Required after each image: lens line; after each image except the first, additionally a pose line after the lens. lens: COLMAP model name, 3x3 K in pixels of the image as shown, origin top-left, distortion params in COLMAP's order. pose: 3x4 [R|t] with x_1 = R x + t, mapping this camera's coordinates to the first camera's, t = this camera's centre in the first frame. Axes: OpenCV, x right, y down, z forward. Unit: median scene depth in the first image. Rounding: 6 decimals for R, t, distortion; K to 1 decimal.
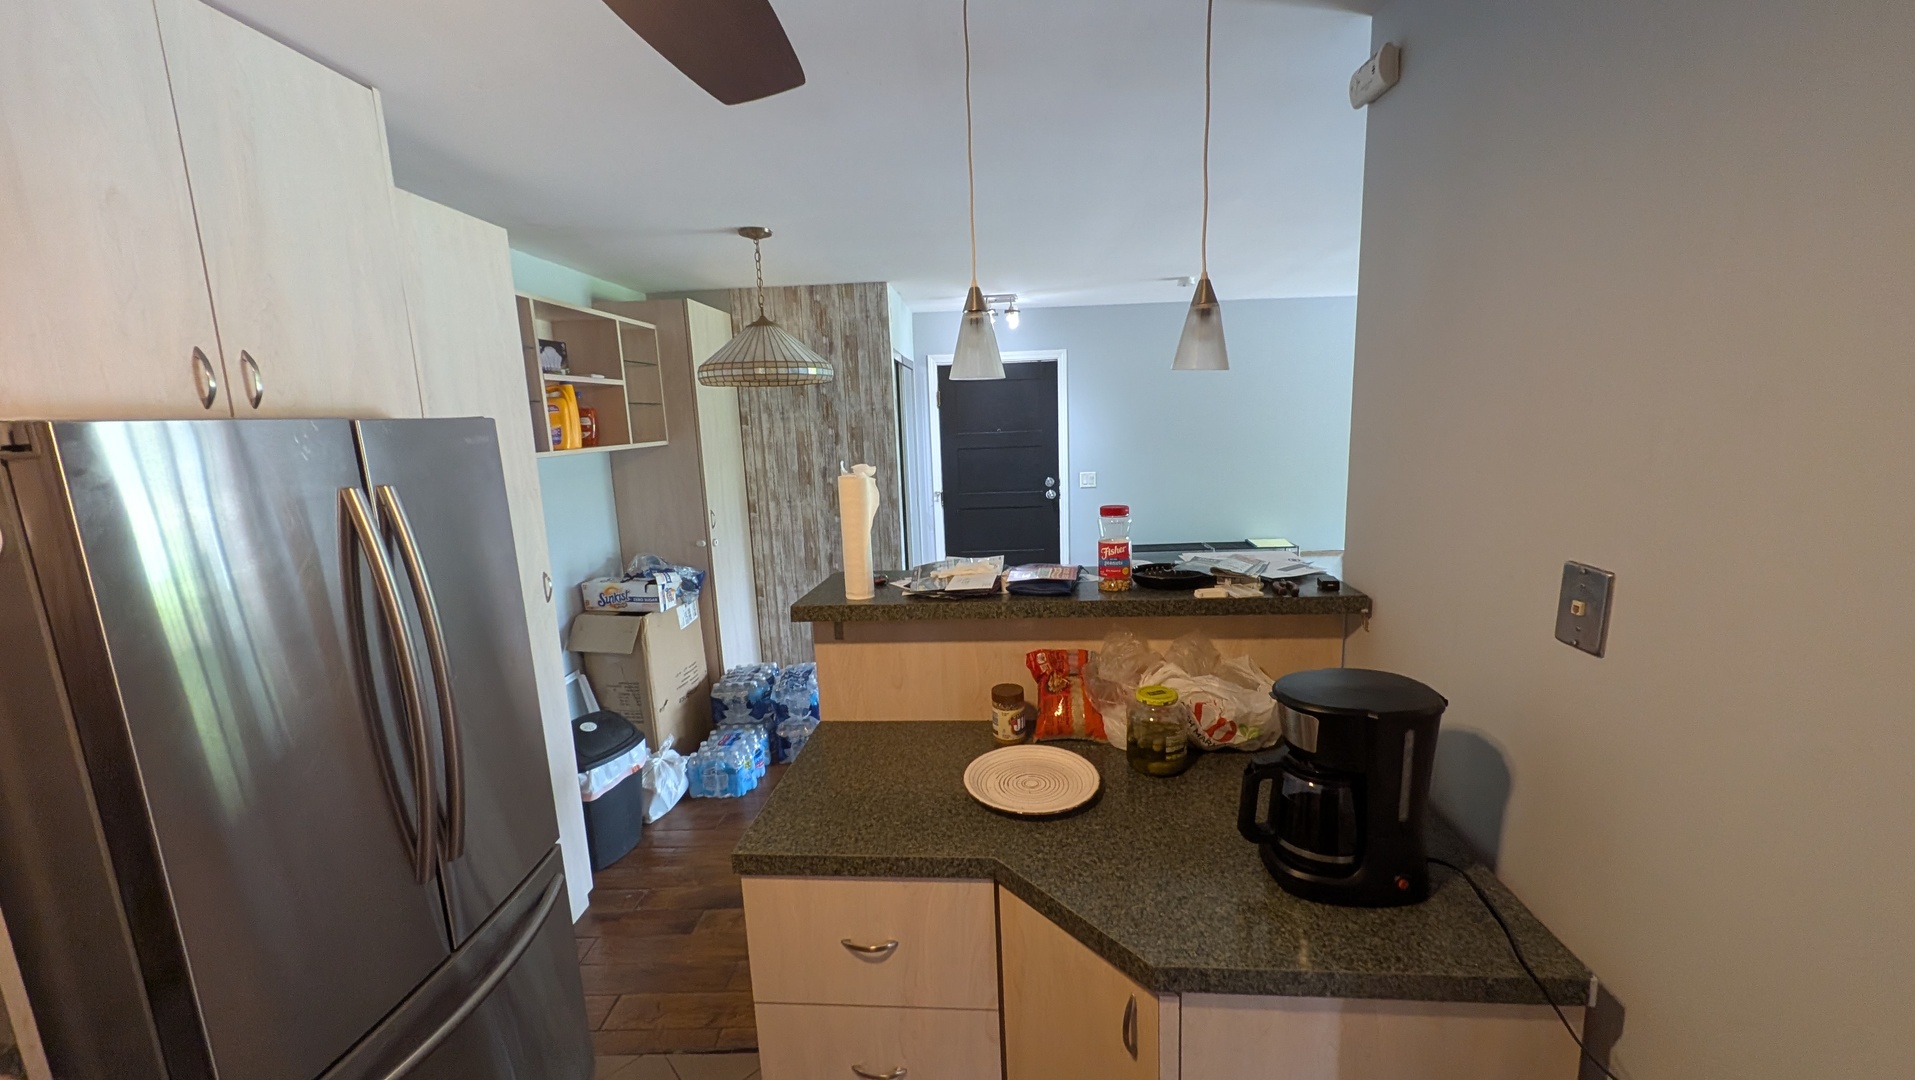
lens RADIAL K [[721.0, 0, 957.7], [0, 721.0, 537.8], [0, 0, 1]] dist [0.007583, -0.001668]
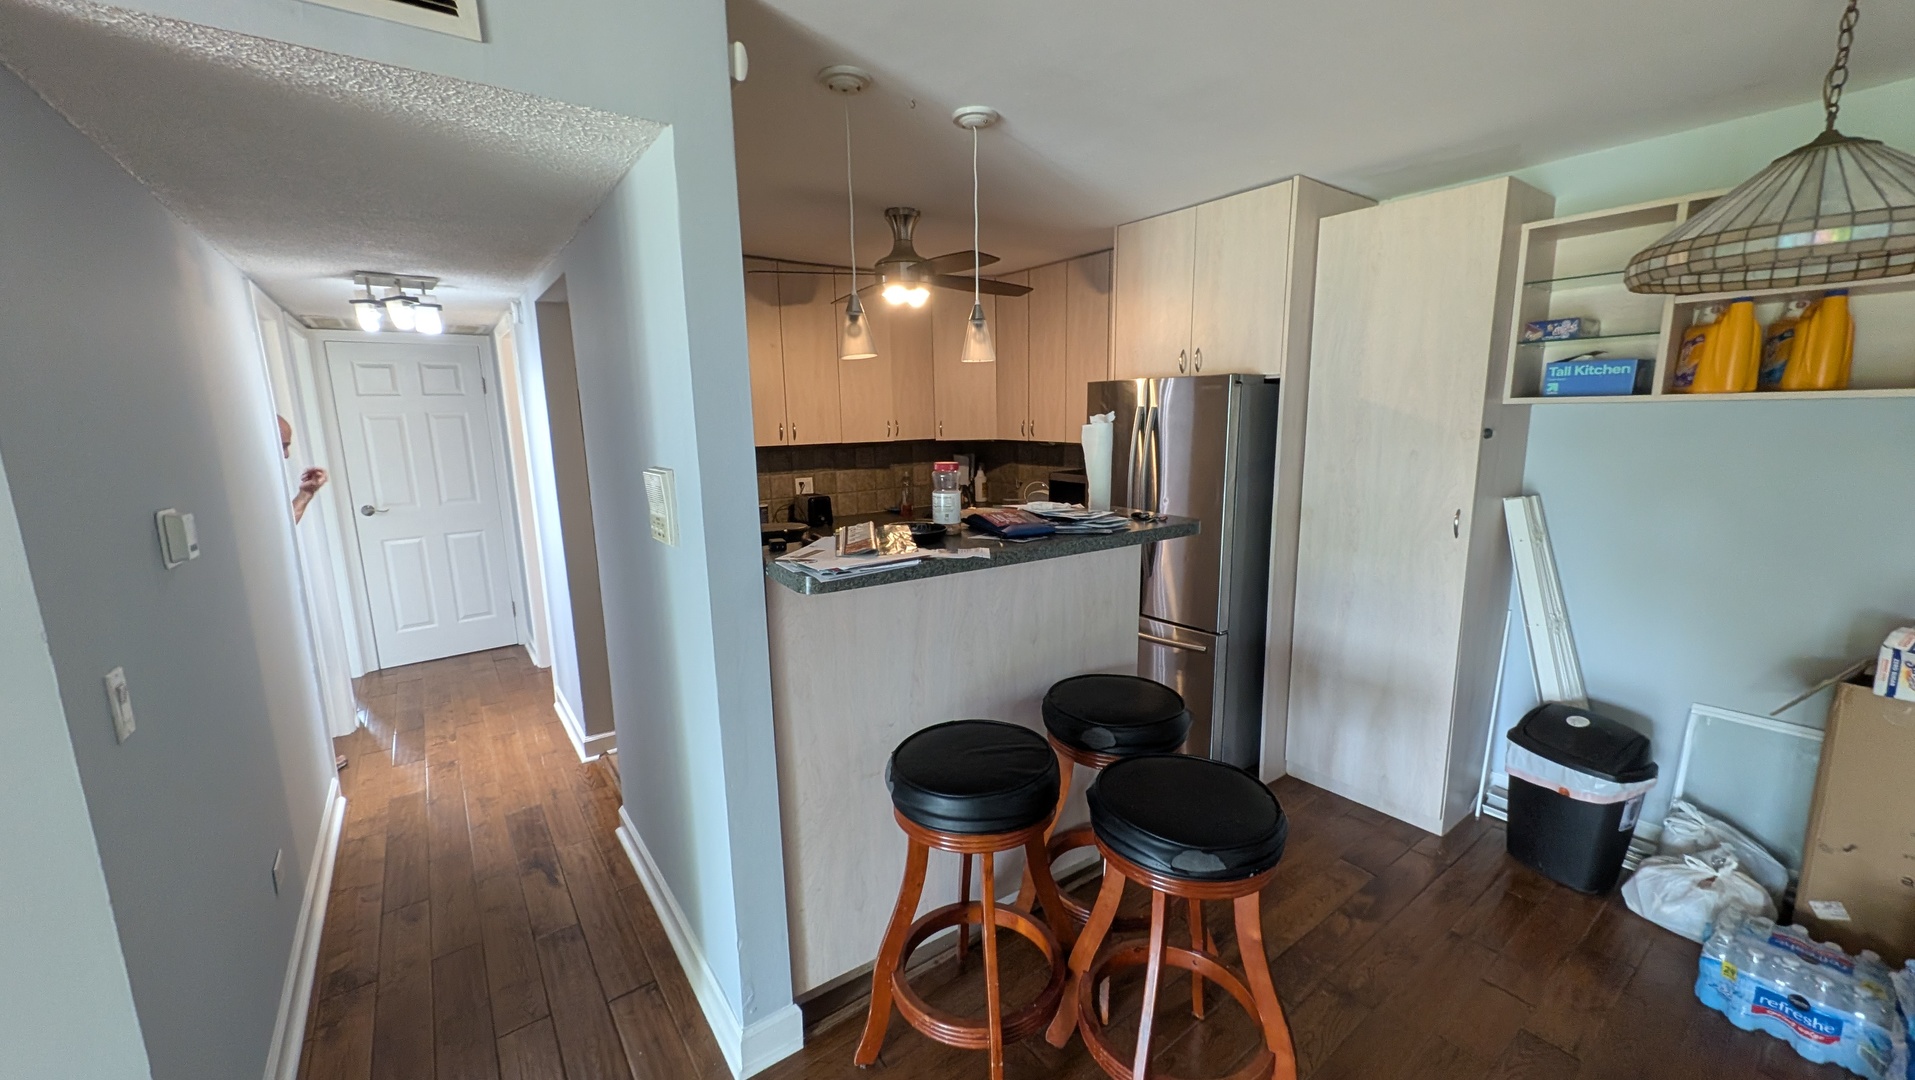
lens RADIAL K [[721.0, 0, 962.2], [0, 721.0, 533.4], [0, 0, 1]] dist [0.007583, -0.001668]
pose [[-0.777420, 0.157764, -0.608875, 0.933660], [-0.059639, 0.945182, 0.321051, -0.306977], [0.626148, 0.285904, -0.725395, 1.897317]]
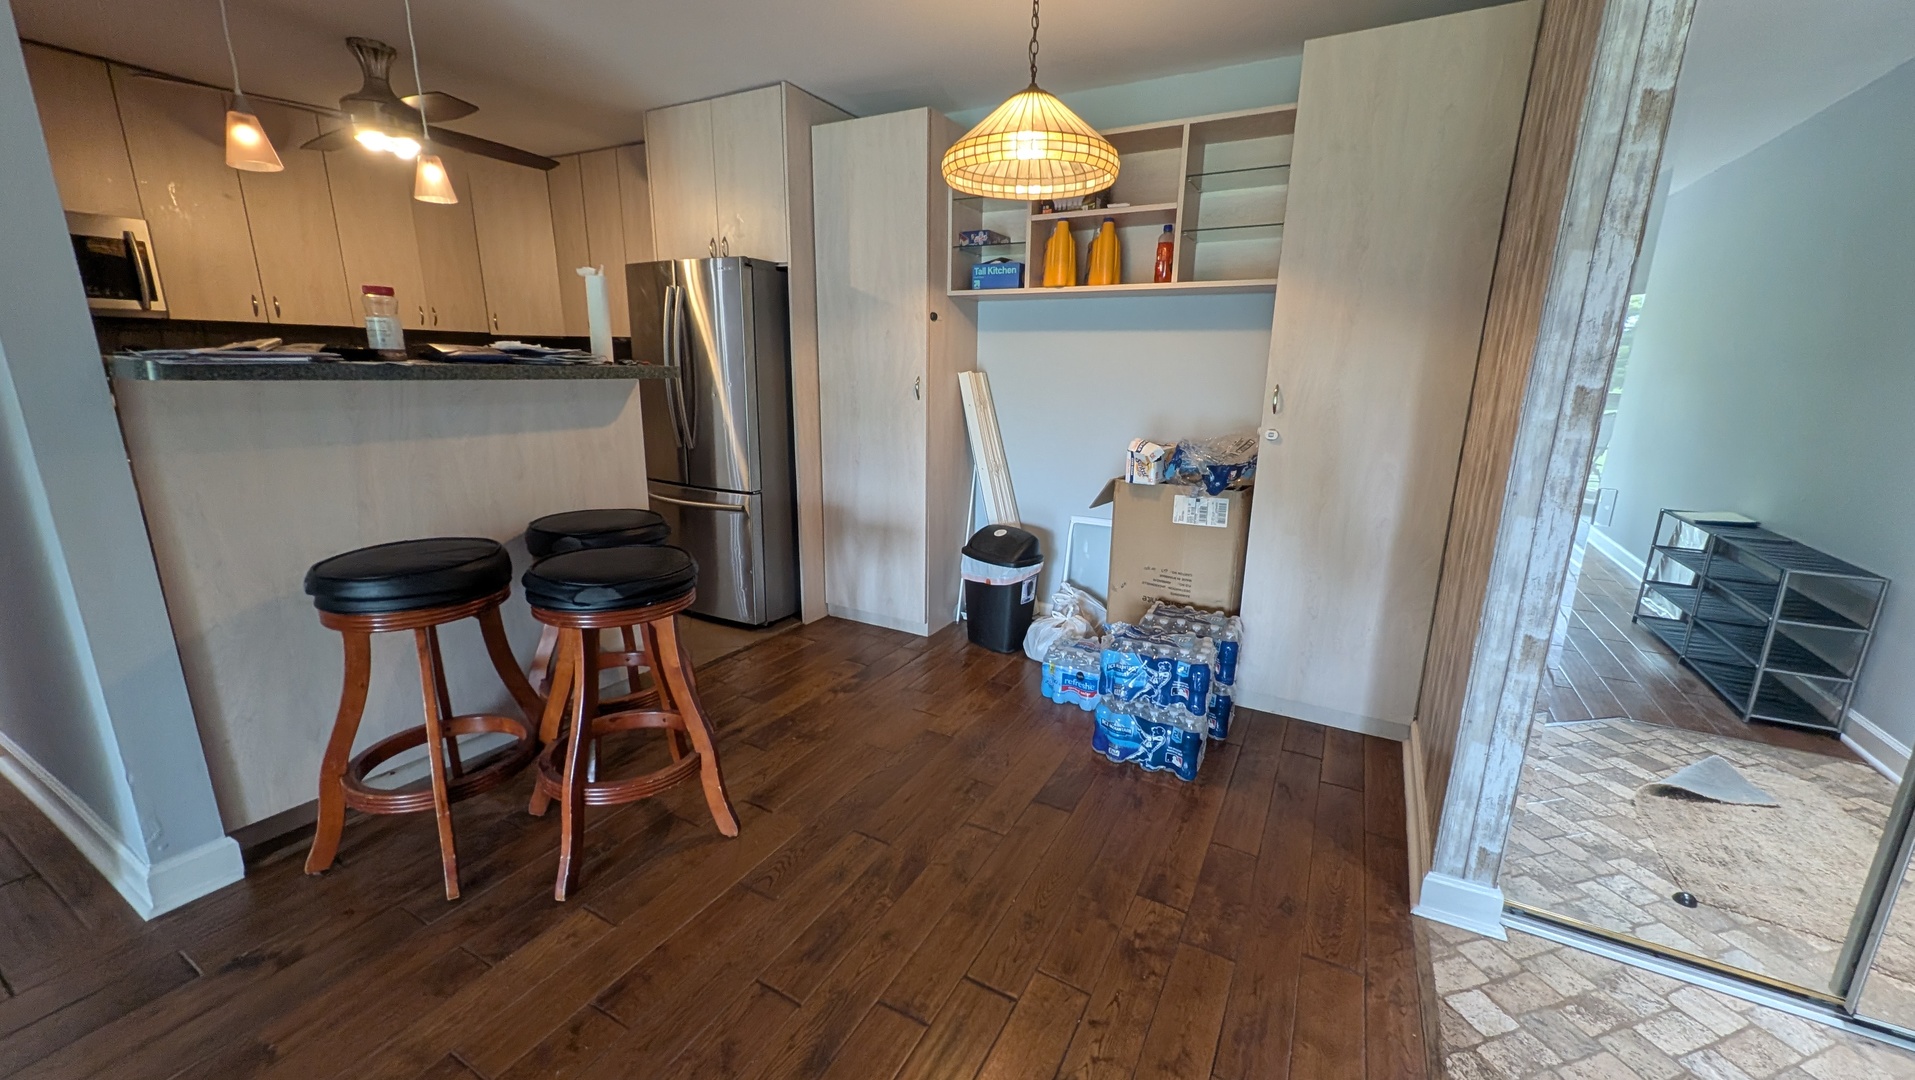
lens RADIAL K [[721.0, 0, 961.4], [0, 721.0, 533.7], [0, 0, 1]] dist [0.007583, -0.001668]
pose [[-0.443256, 0.237665, -0.864314, 0.914865], [-0.153915, 0.929712, 0.334582, -0.203213], [0.883082, 0.281336, -0.375521, 2.383618]]
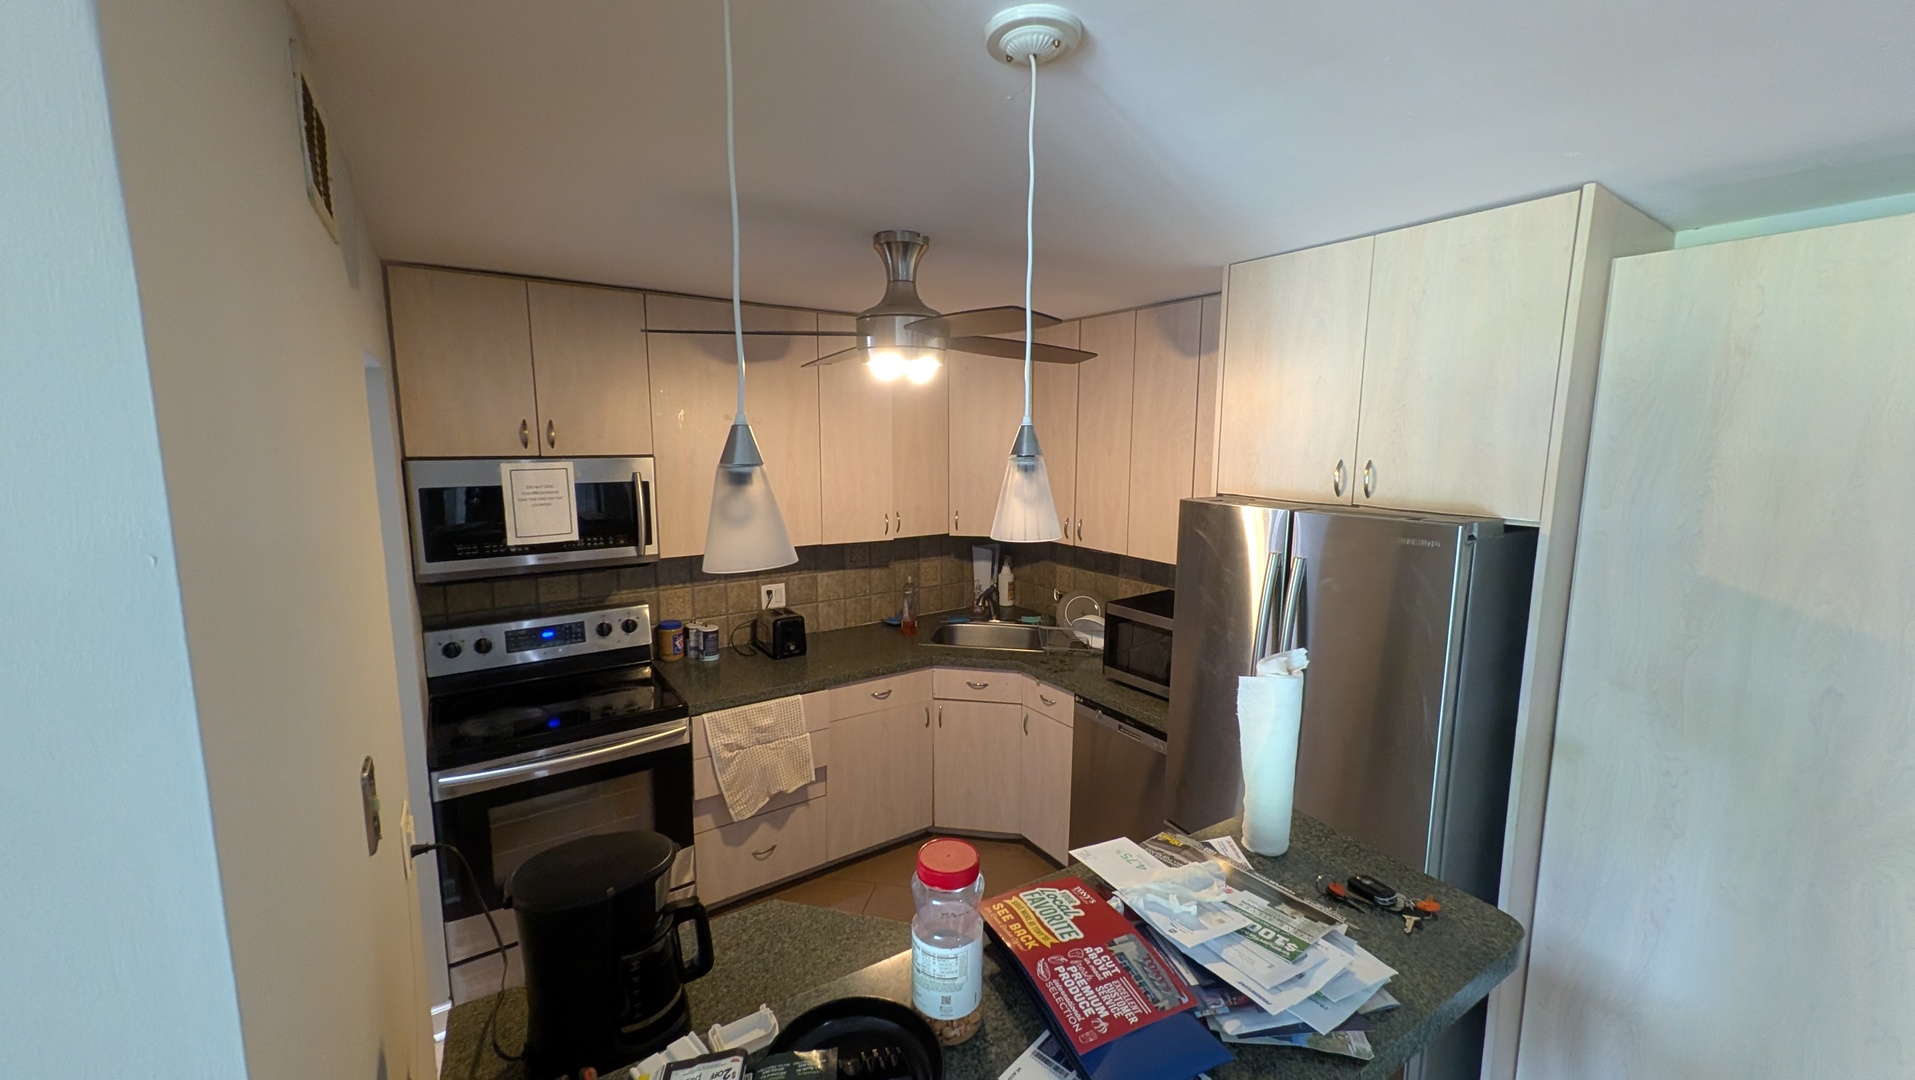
lens RADIAL K [[721.0, 0, 961.8], [0, 721.0, 530.1], [0, 0, 1]] dist [0.007583, -0.001668]
pose [[-0.796922, 0.112700, -0.593476, 0.468935], [-0.076869, 0.955537, 0.284675, -0.370196], [0.599171, 0.272484, -0.752826, 1.298162]]
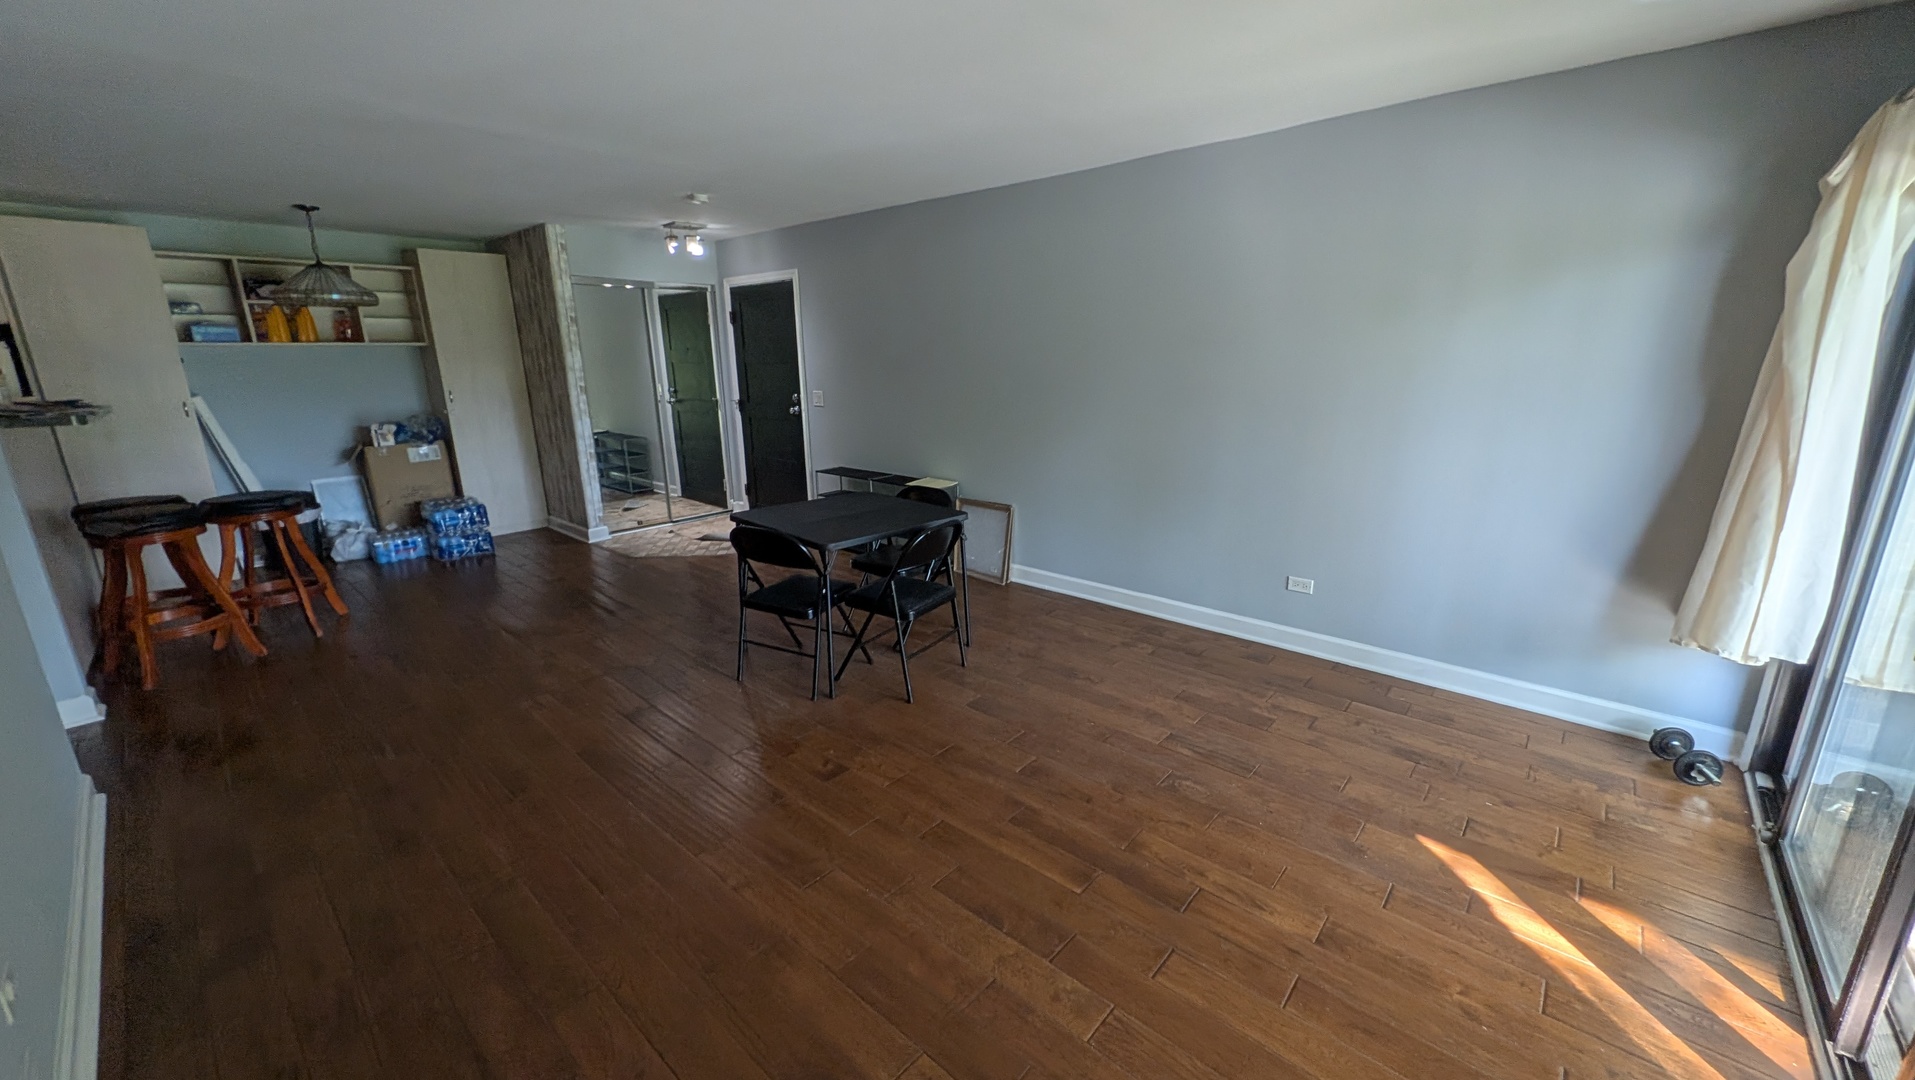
lens RADIAL K [[721.0, 0, 972.3], [0, 721.0, 541.0], [0, 0, 1]] dist [0.007583, -0.001668]
pose [[0.773461, 0.188918, -0.605036, 3.468056], [-0.126853, 0.981375, 0.144263, -0.197641], [0.621021, -0.034831, 0.783020, 1.101177]]
